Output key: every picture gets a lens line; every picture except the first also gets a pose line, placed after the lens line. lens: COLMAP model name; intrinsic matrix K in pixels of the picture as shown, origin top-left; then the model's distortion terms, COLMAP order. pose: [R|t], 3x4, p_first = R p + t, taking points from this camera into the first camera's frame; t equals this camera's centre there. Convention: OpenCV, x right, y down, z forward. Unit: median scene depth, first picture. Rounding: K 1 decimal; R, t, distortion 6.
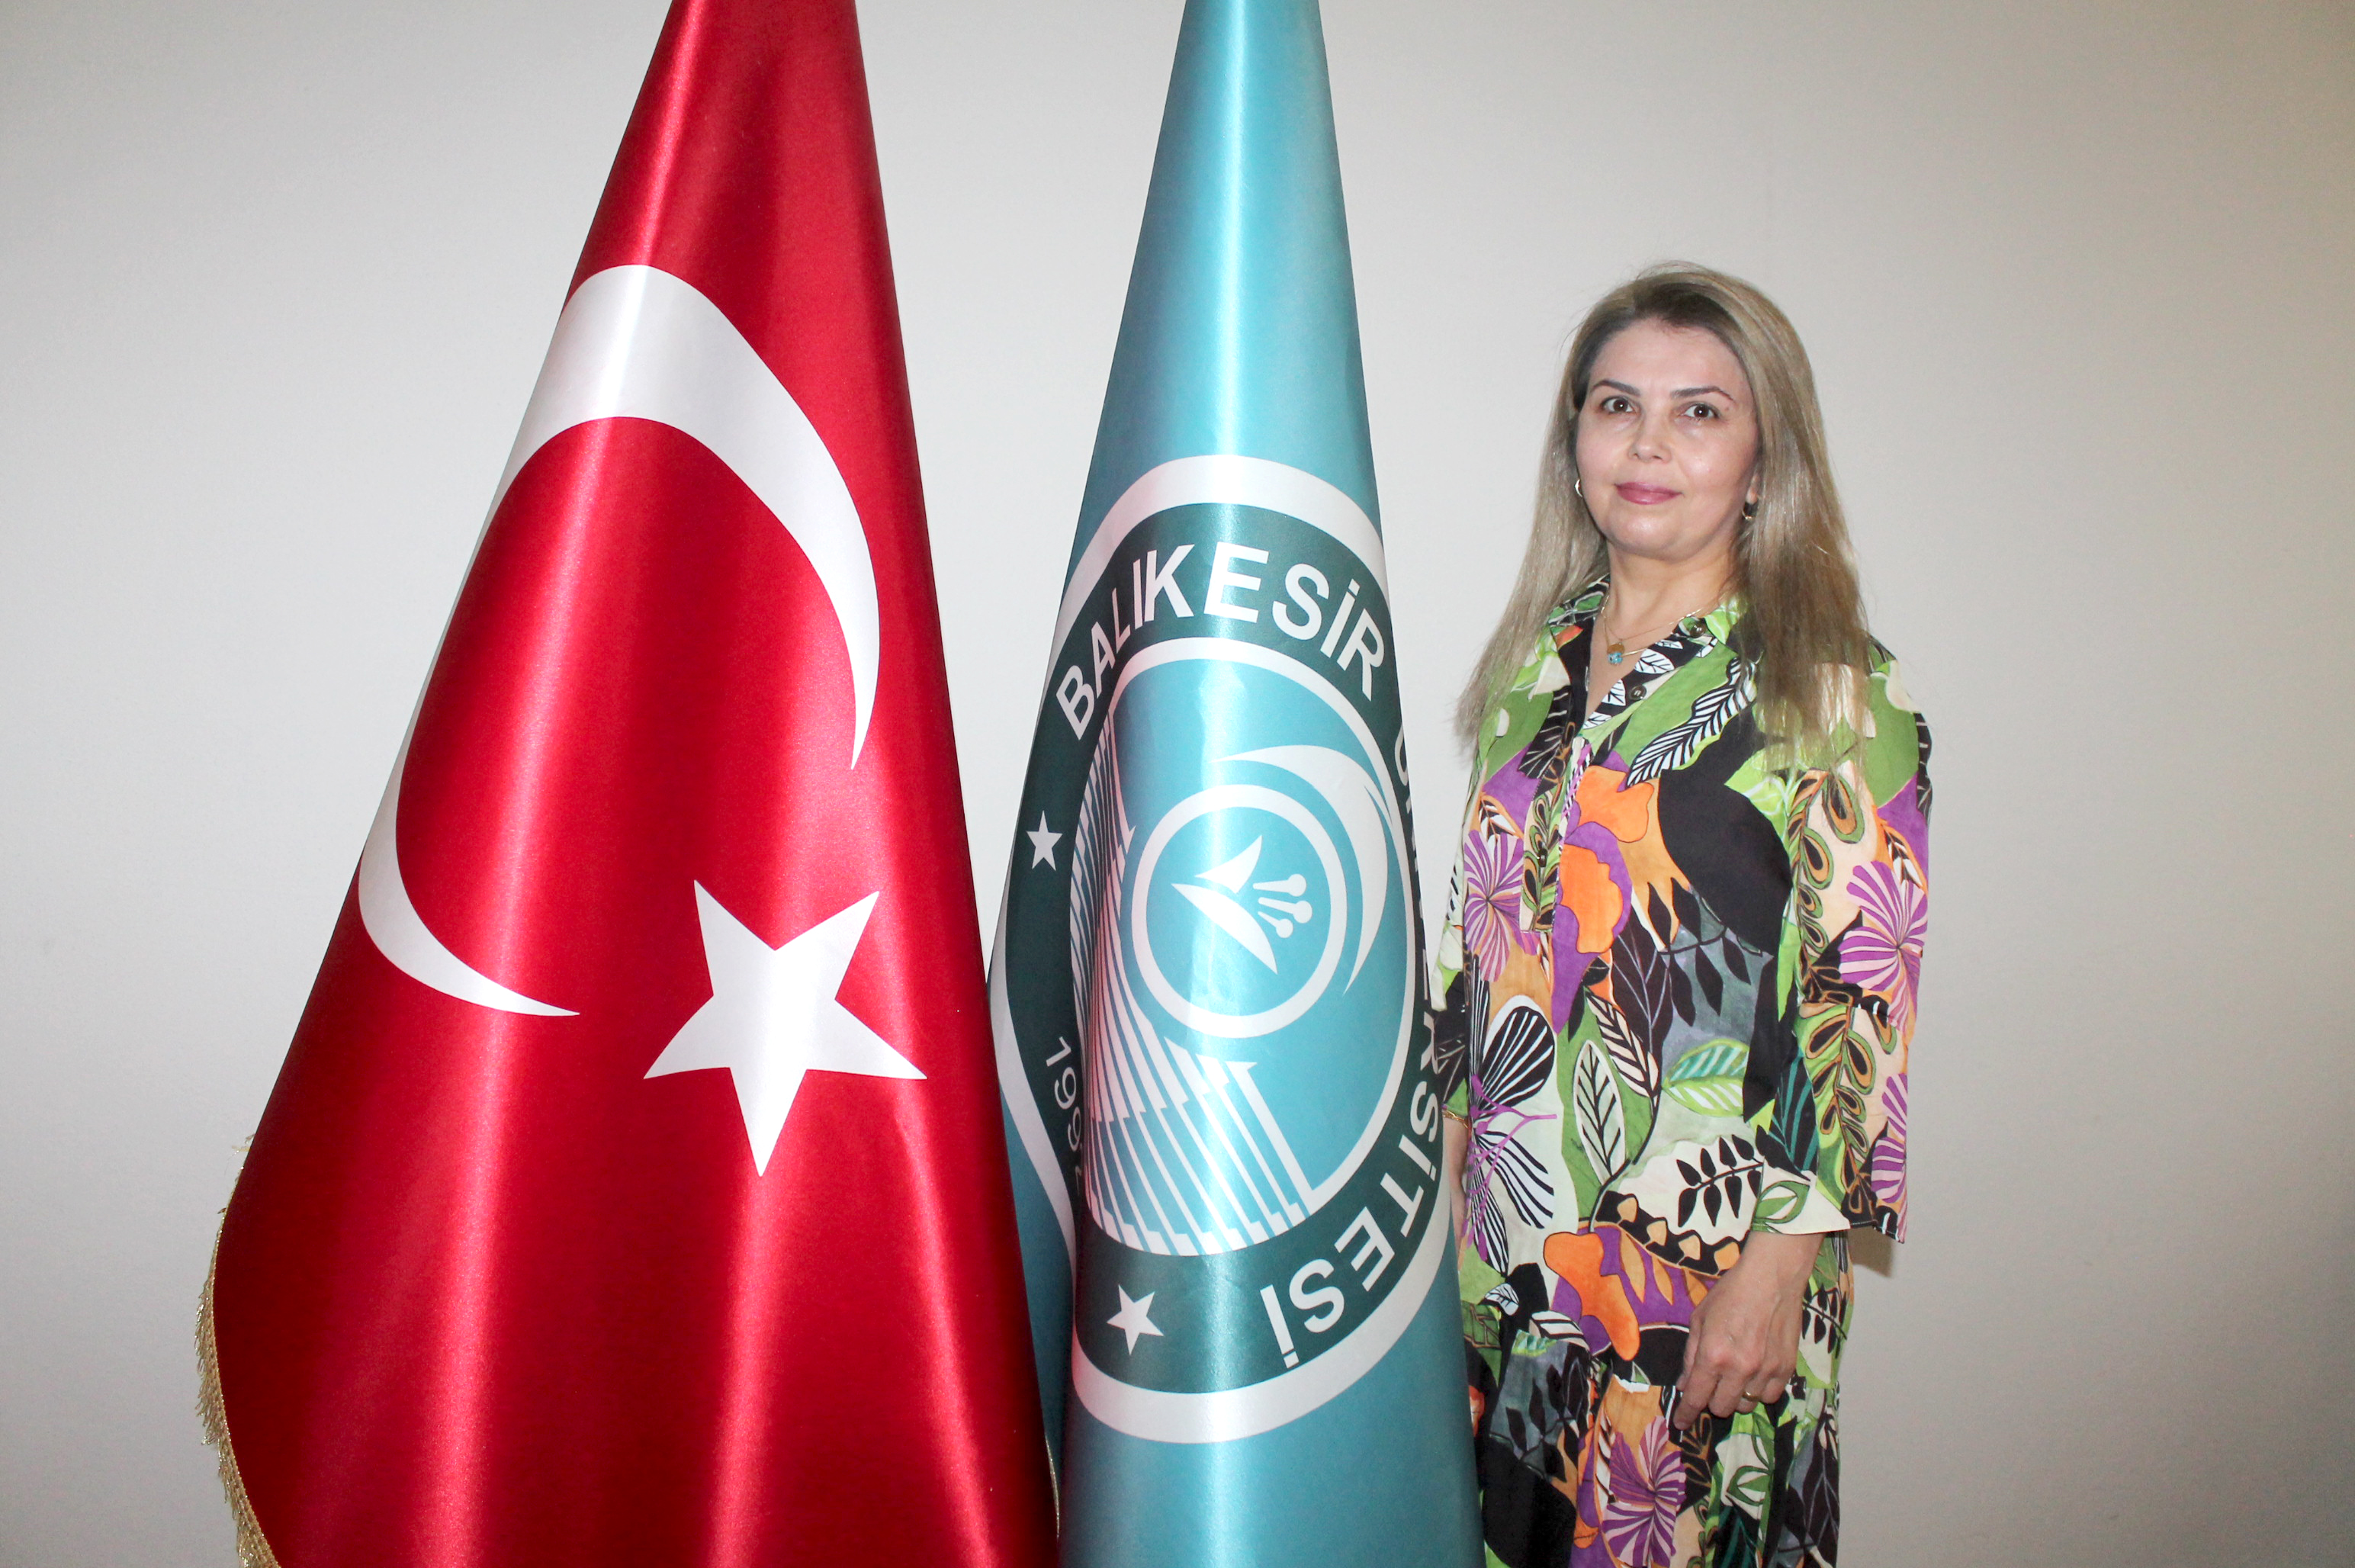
lens RADIAL K [[1980.1, 0, 1164.8], [0, 1980.1, 795.5], [0, 0, 1]] dist [-0.133140, 0.086284]
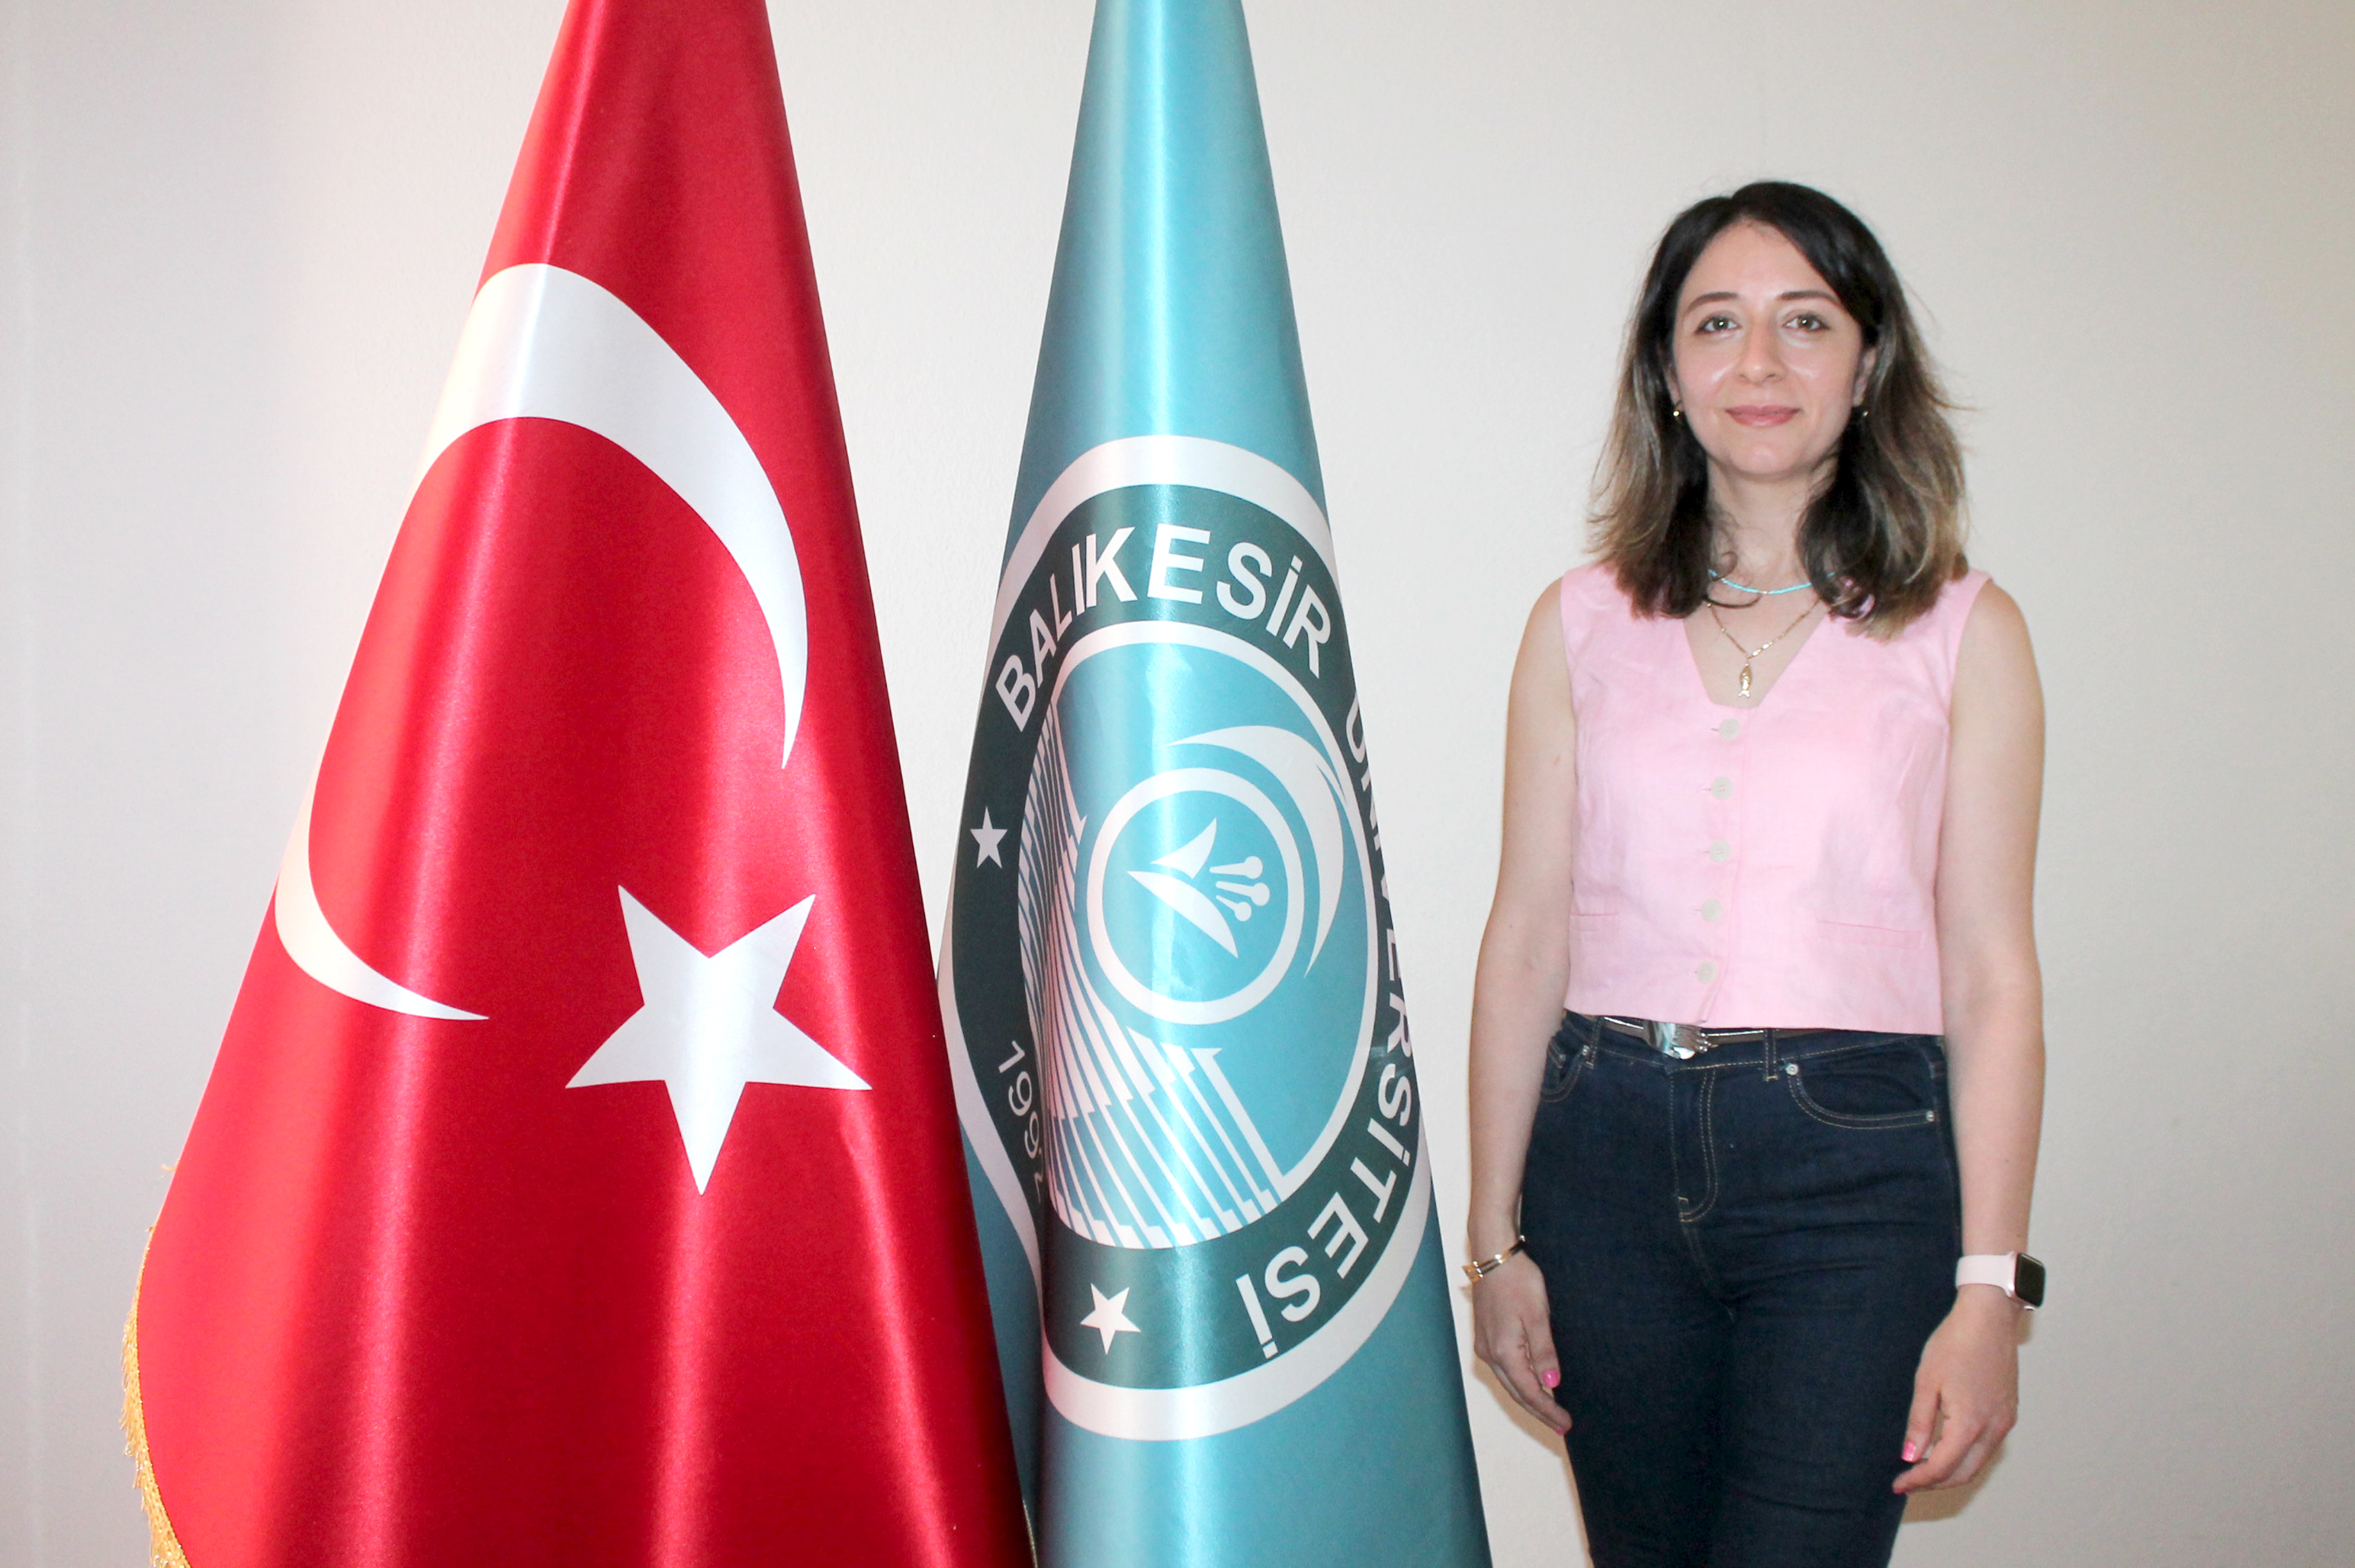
lens RADIAL K [[2391.4, 0, 1180.8], [0, 2391.4, 775.2], [0, 0, 1]] dist [-0.133779, -0.000898]
pose [[0.997813, -0.043867, 0.049446, -0.026112], [0.044668, 0.998886, -0.015212, 0.015826], [-0.048724, 0.017387, 0.998661, -0.189224]]
